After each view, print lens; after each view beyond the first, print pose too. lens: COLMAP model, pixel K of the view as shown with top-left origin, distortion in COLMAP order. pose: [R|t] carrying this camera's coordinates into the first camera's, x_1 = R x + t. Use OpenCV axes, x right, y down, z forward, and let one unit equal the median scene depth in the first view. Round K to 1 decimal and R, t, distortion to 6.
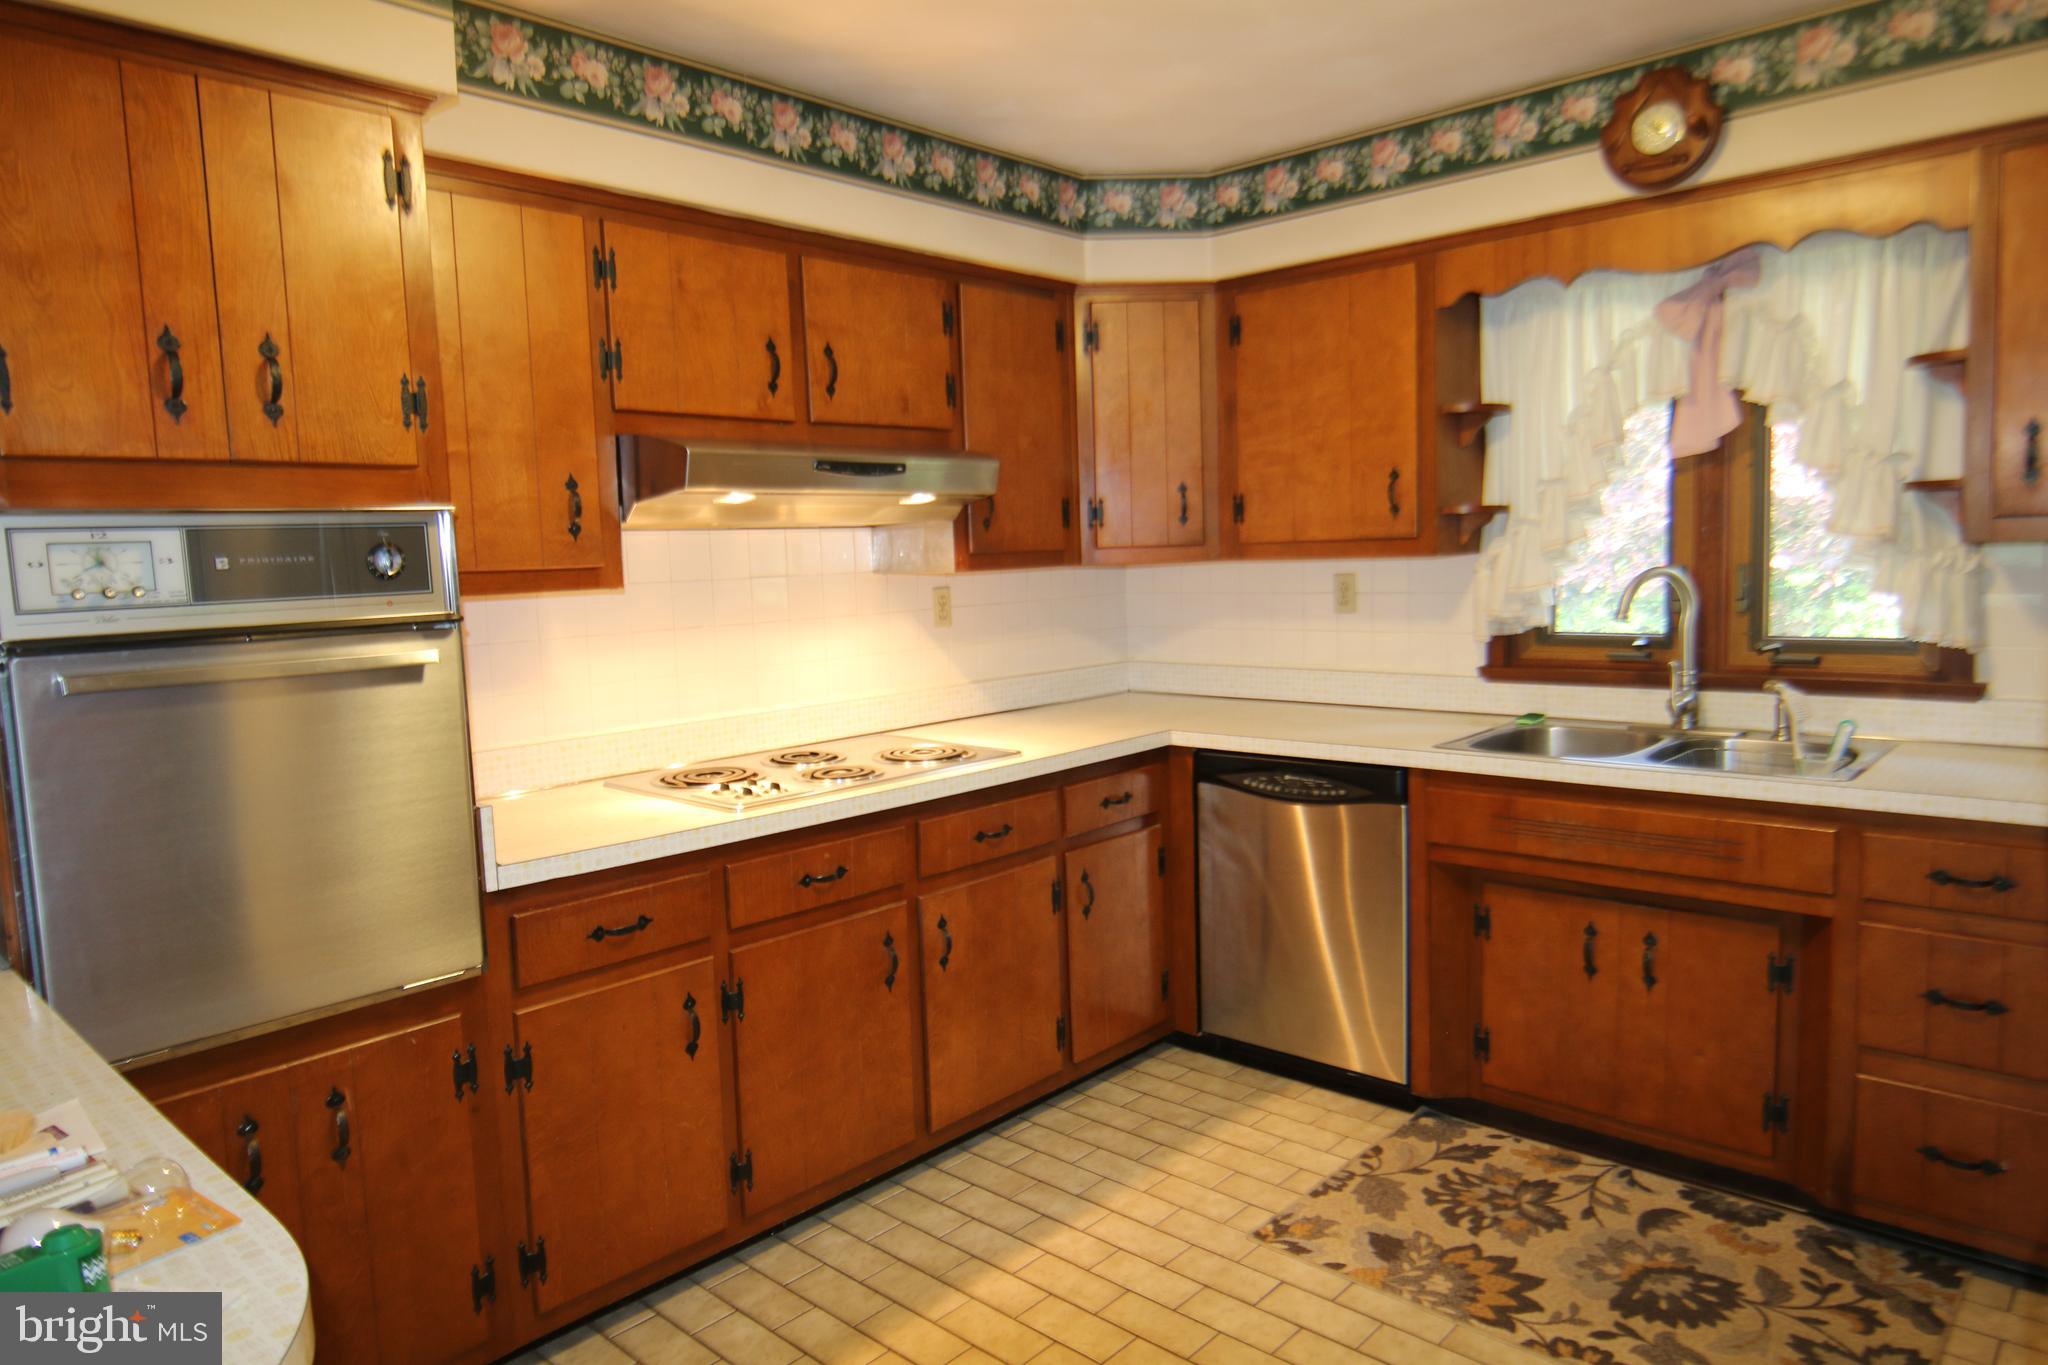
lens RADIAL K [[1291.8, 0, 1025.2], [0, 1291.8, 681.1], [0, 0, 1]] dist [-0.019855, 0.009165]
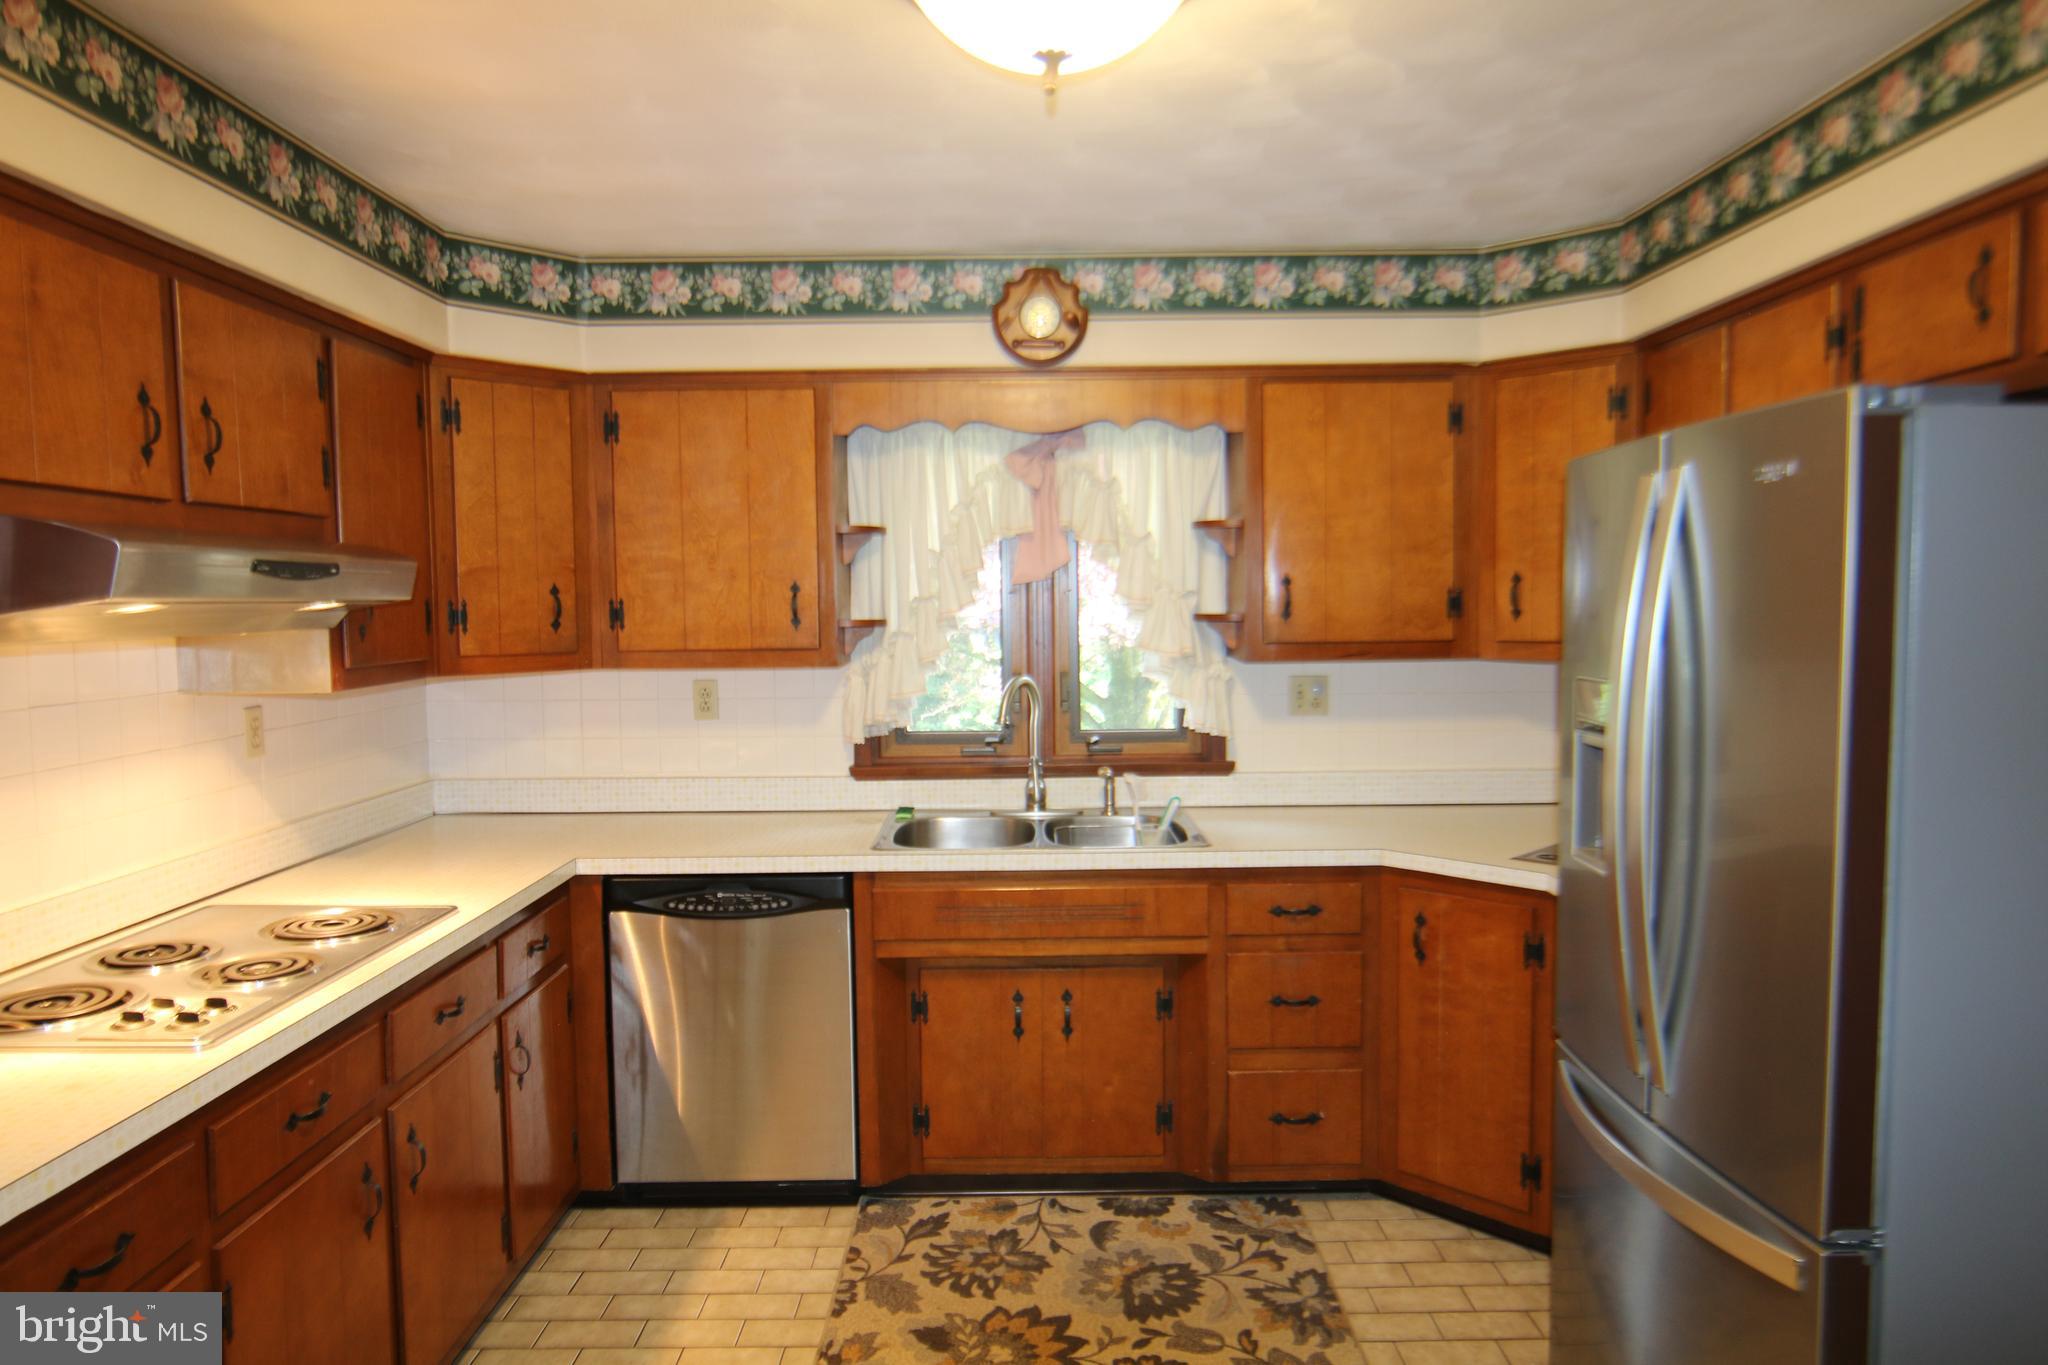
lens RADIAL K [[1291.8, 0, 1026.0], [0, 1291.8, 680.4], [0, 0, 1]] dist [-0.019855, 0.009165]
pose [[0.732578, -0.017138, 0.680467, -0.323915], [0.053843, 0.998010, -0.032831, -0.048164], [-0.678550, 0.060689, 0.732043, 0.136492]]
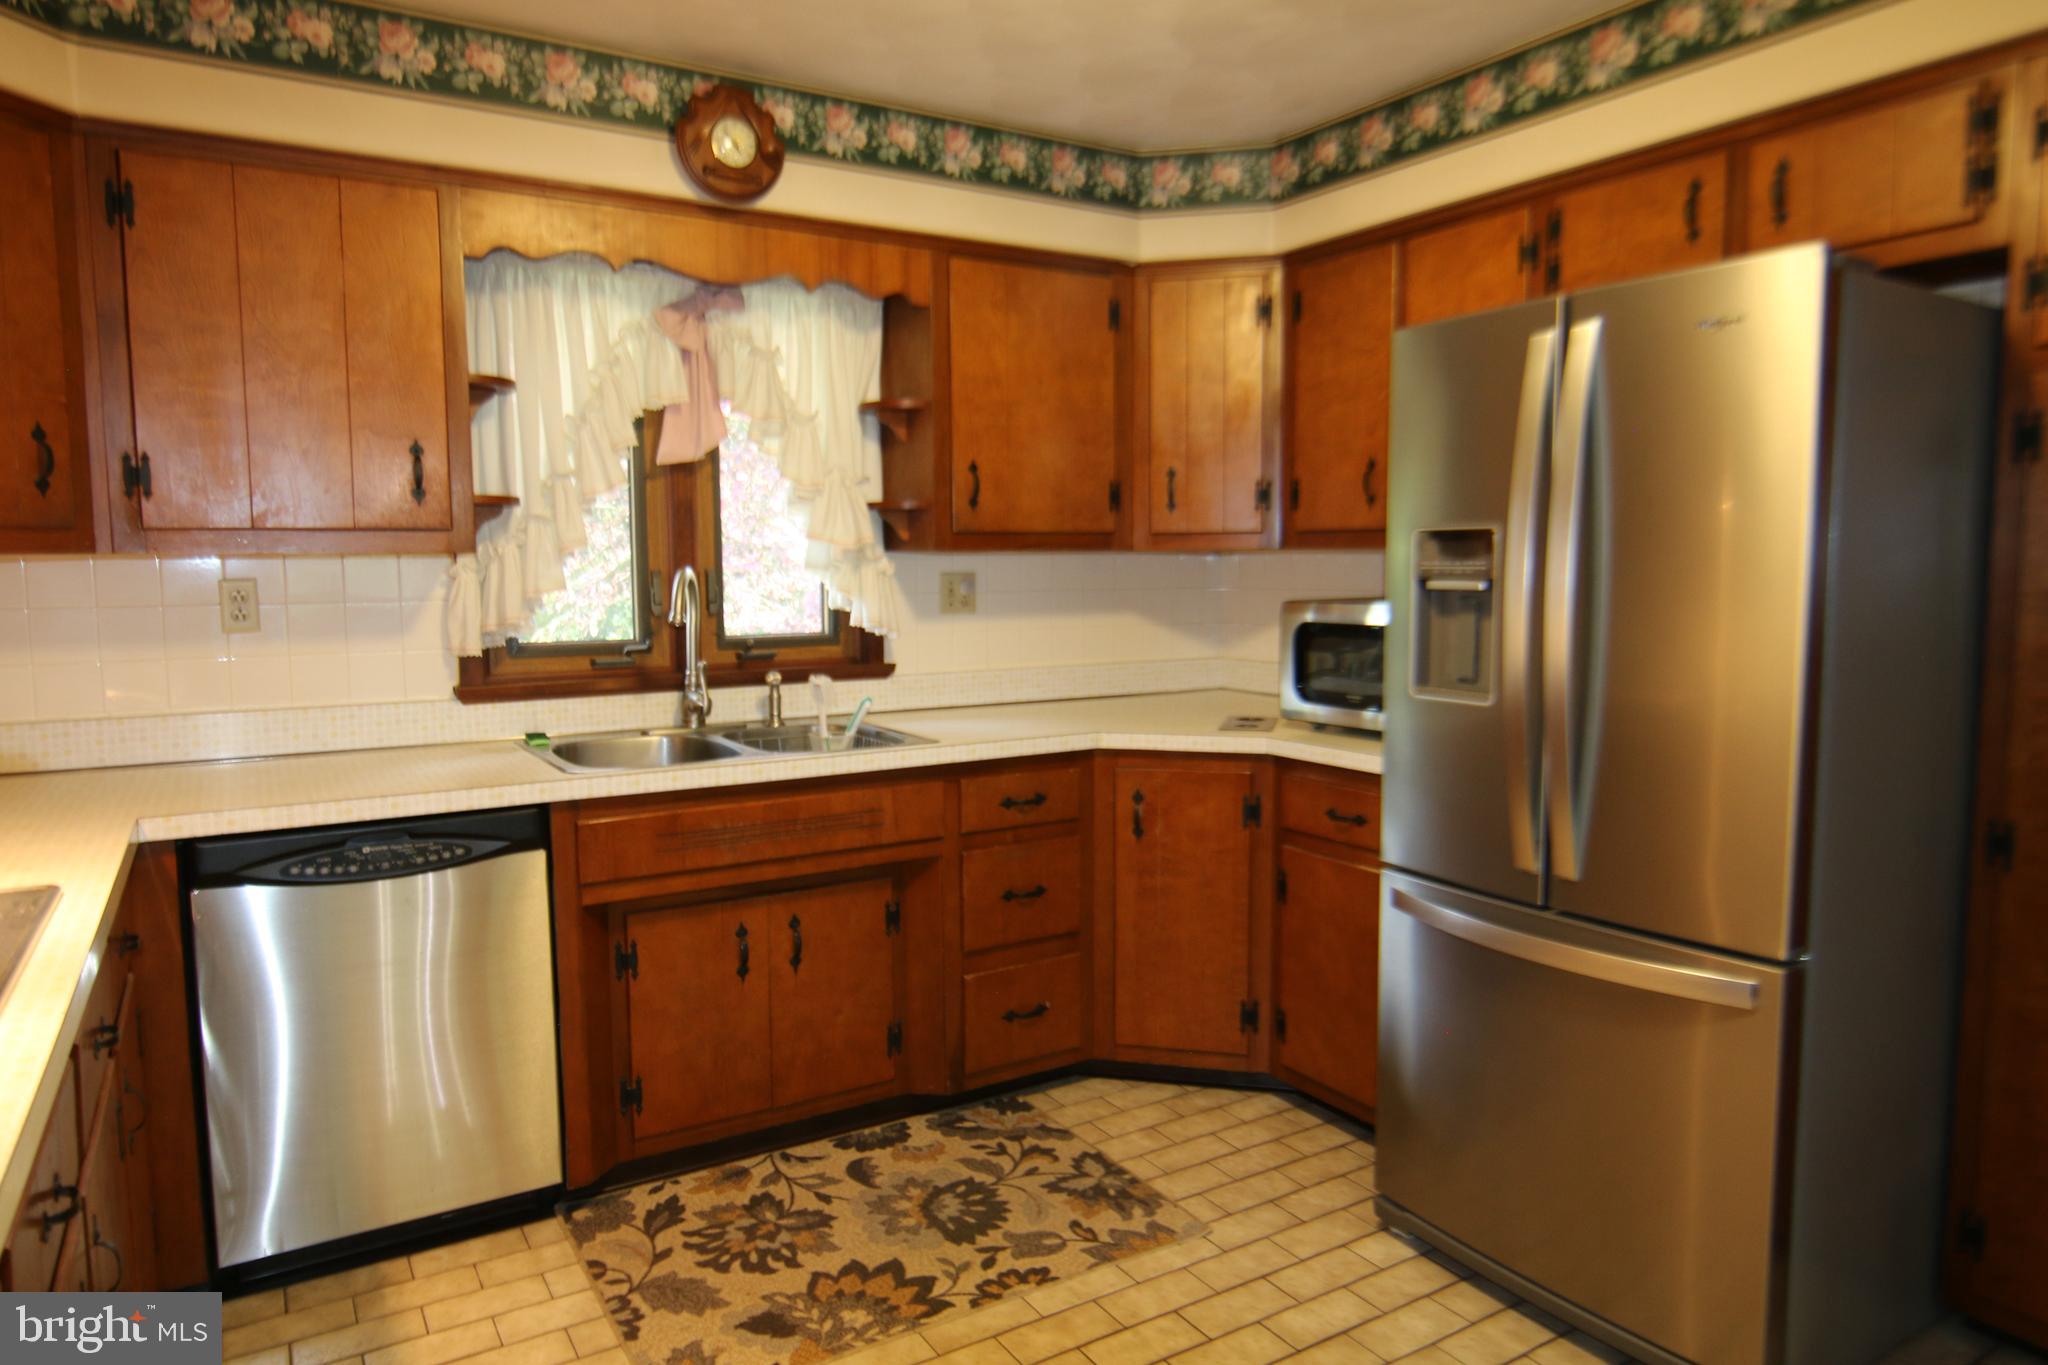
lens RADIAL K [[1291.8, 0, 1025.5], [0, 1291.8, 681.6], [0, 0, 1]] dist [-0.019855, 0.009165]
pose [[0.268683, -0.059134, 0.961412, -0.437813], [0.091471, 0.995169, 0.035648, -0.013252], [-0.958876, 0.078363, 0.272794, 0.494136]]
